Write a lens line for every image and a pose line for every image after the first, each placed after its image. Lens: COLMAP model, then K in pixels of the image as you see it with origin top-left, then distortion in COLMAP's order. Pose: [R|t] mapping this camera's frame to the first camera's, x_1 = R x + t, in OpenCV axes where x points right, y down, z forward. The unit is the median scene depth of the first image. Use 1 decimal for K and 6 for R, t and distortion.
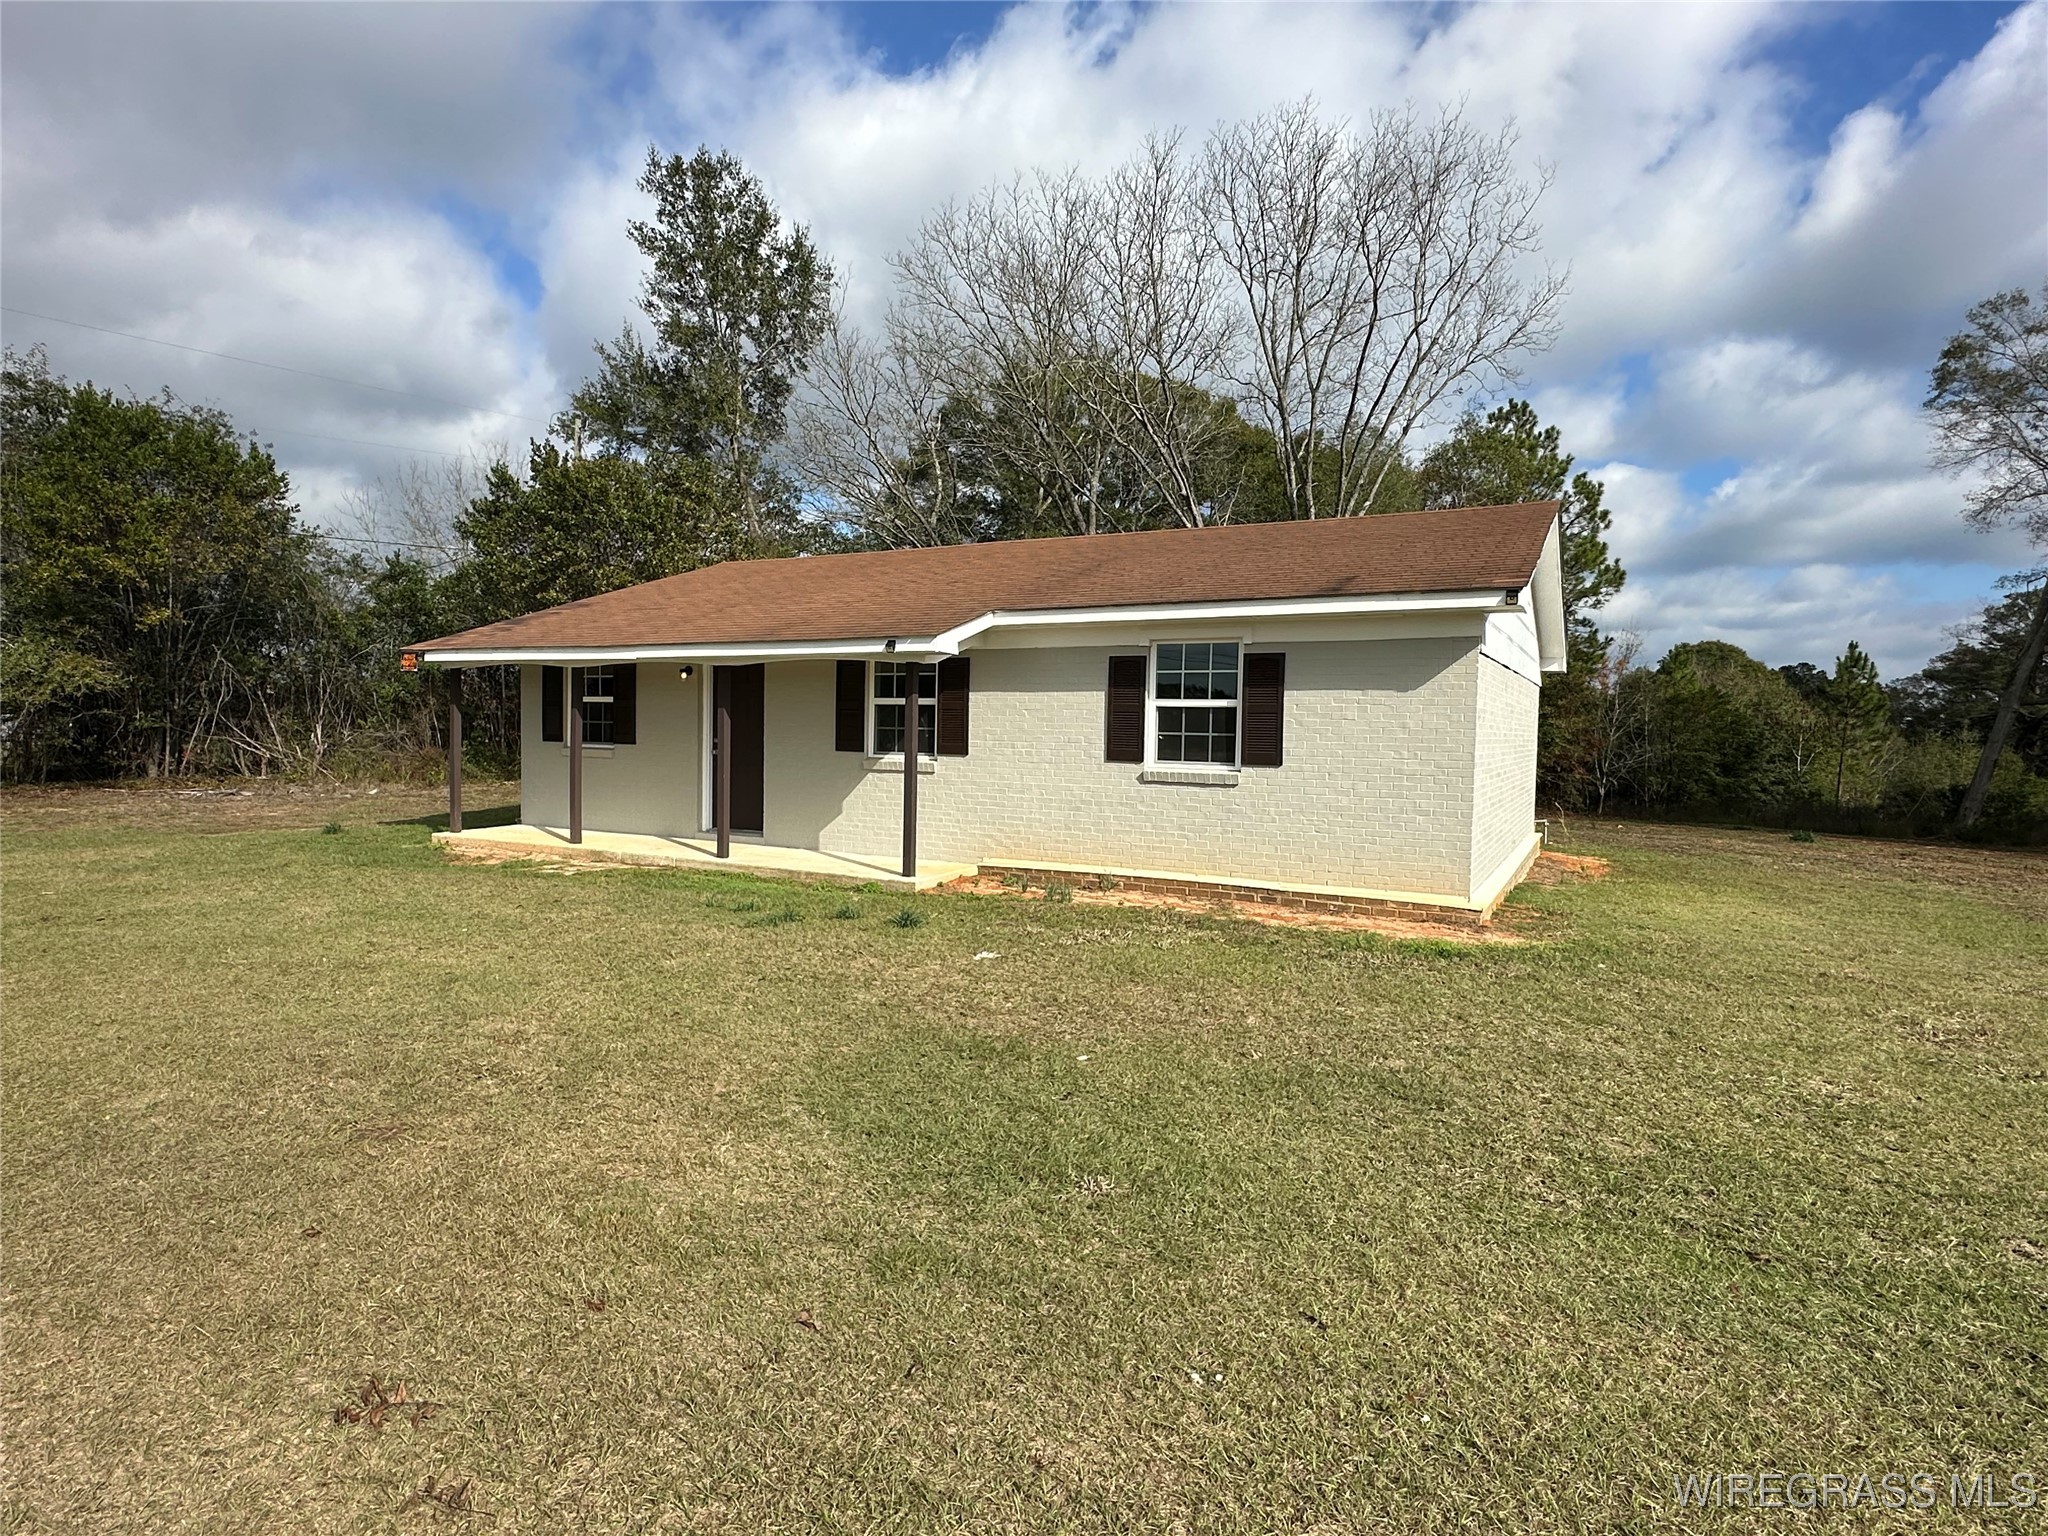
lens RADIAL K [[1123.7, 0, 1015.7], [0, 1123.7, 776.3], [0, 0, 1]] dist [0.003559, 0.006374]
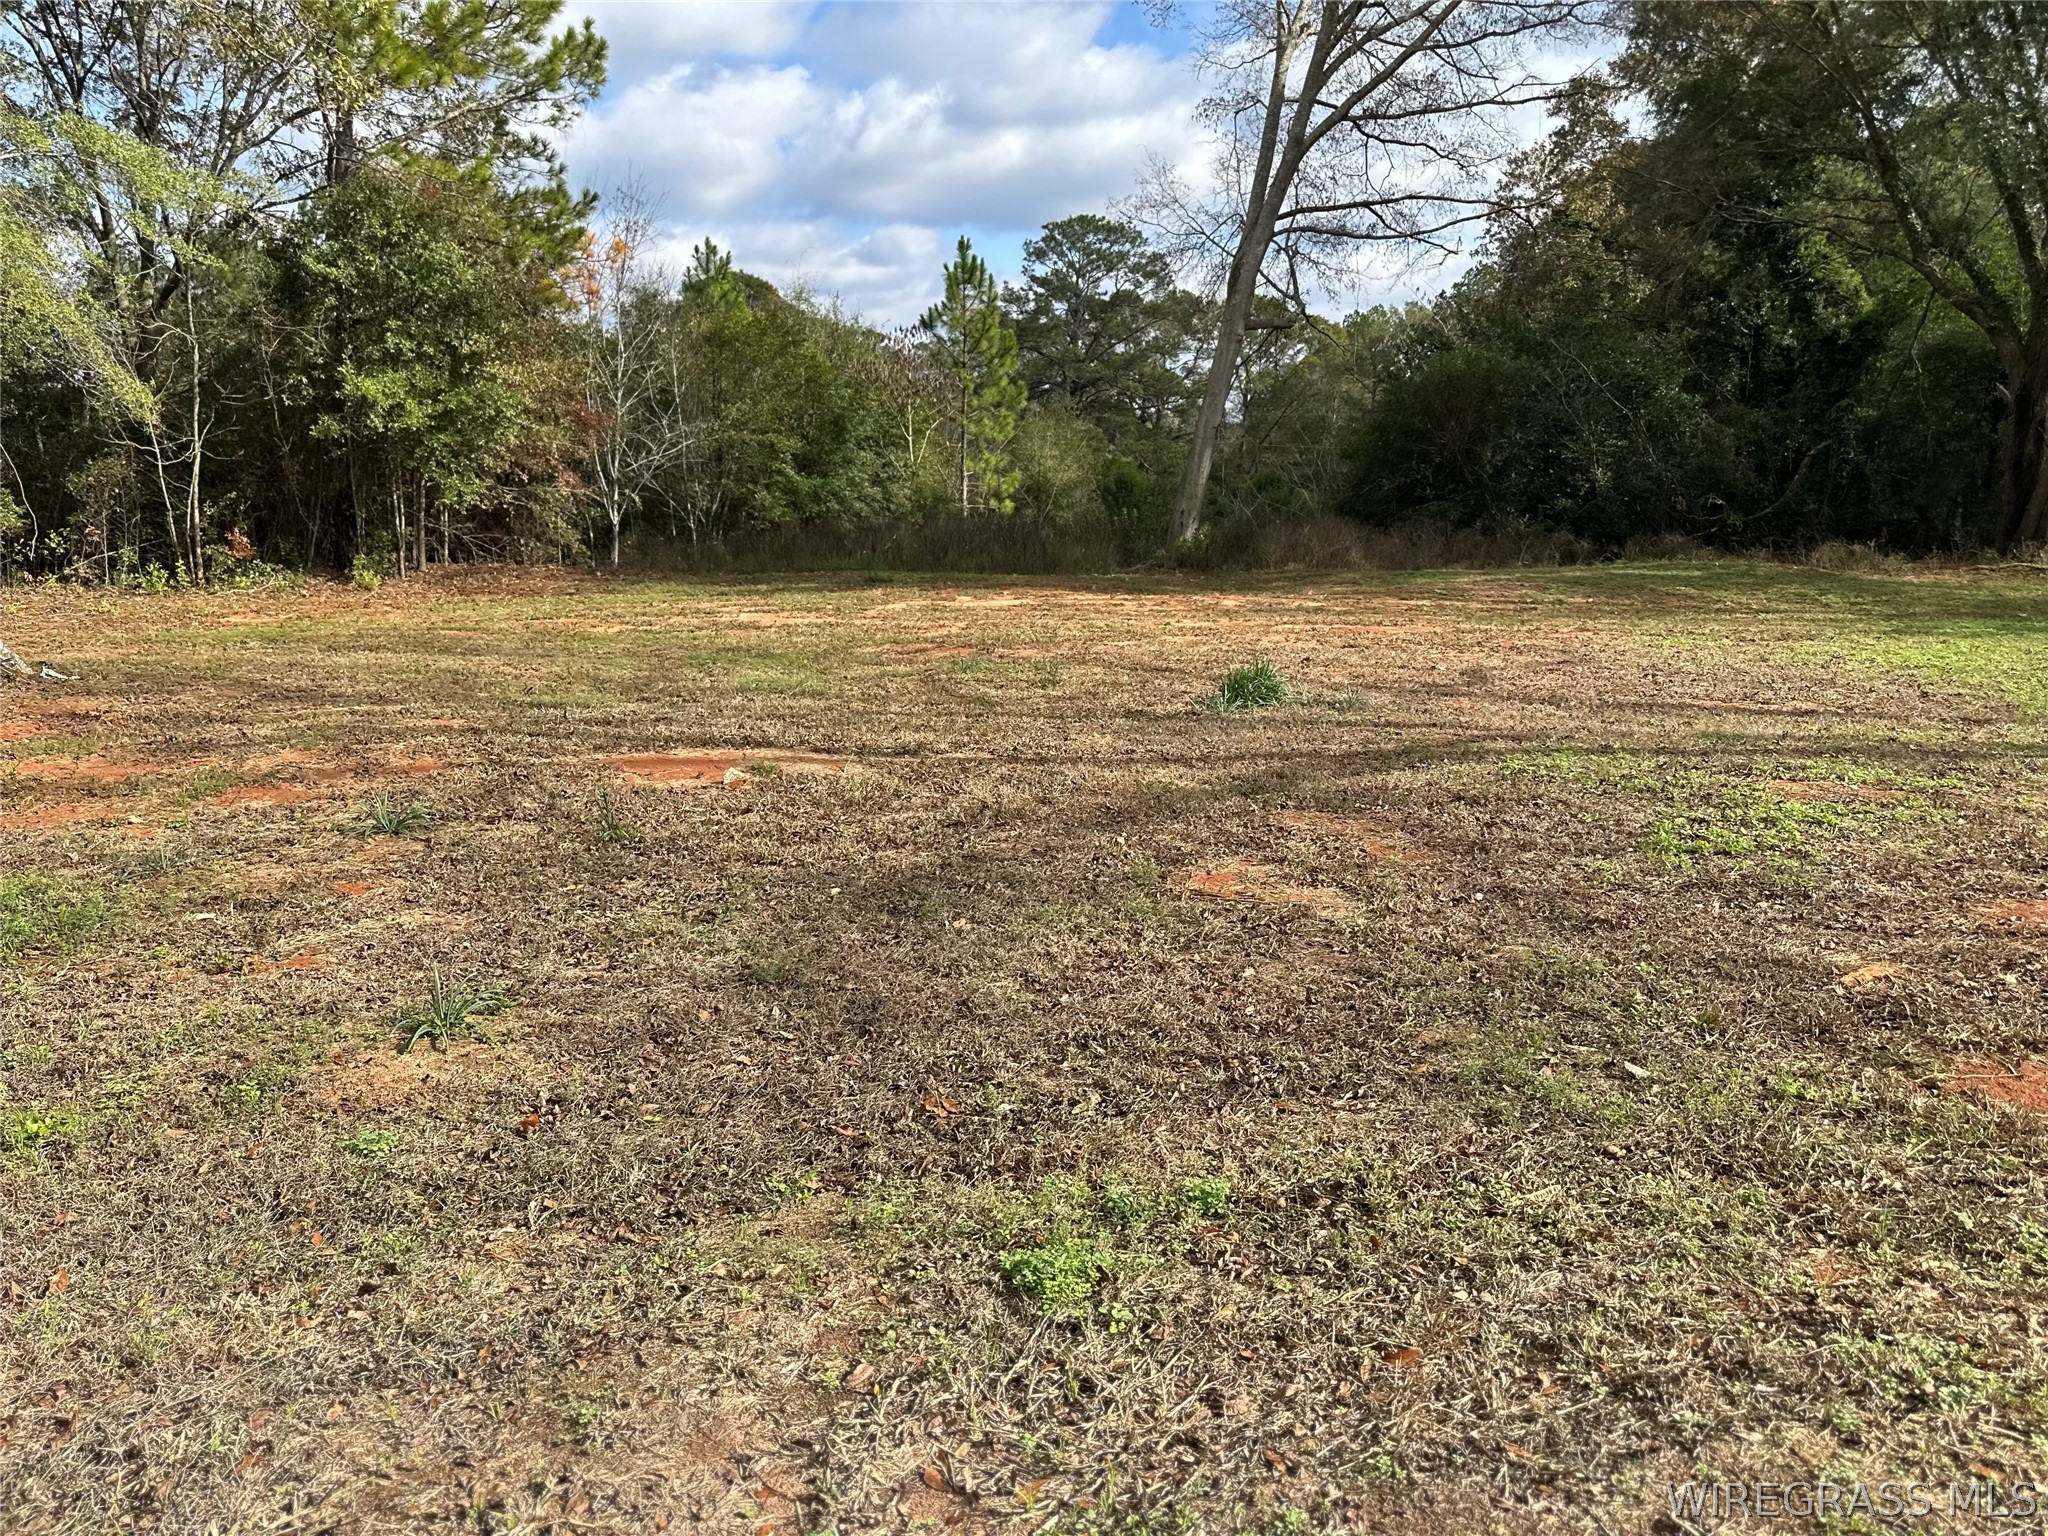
lens RADIAL K [[1452.9, 0, 1020.9], [0, 1452.9, 769.9], [0, 0, 1]] dist [0.034210, -0.041721]
pose [[0.735169, -0.182019, 0.652990, 0.202880], [0.050715, 0.975345, 0.214777, -0.007619], [-0.675984, -0.124781, 0.726275, 0.378307]]
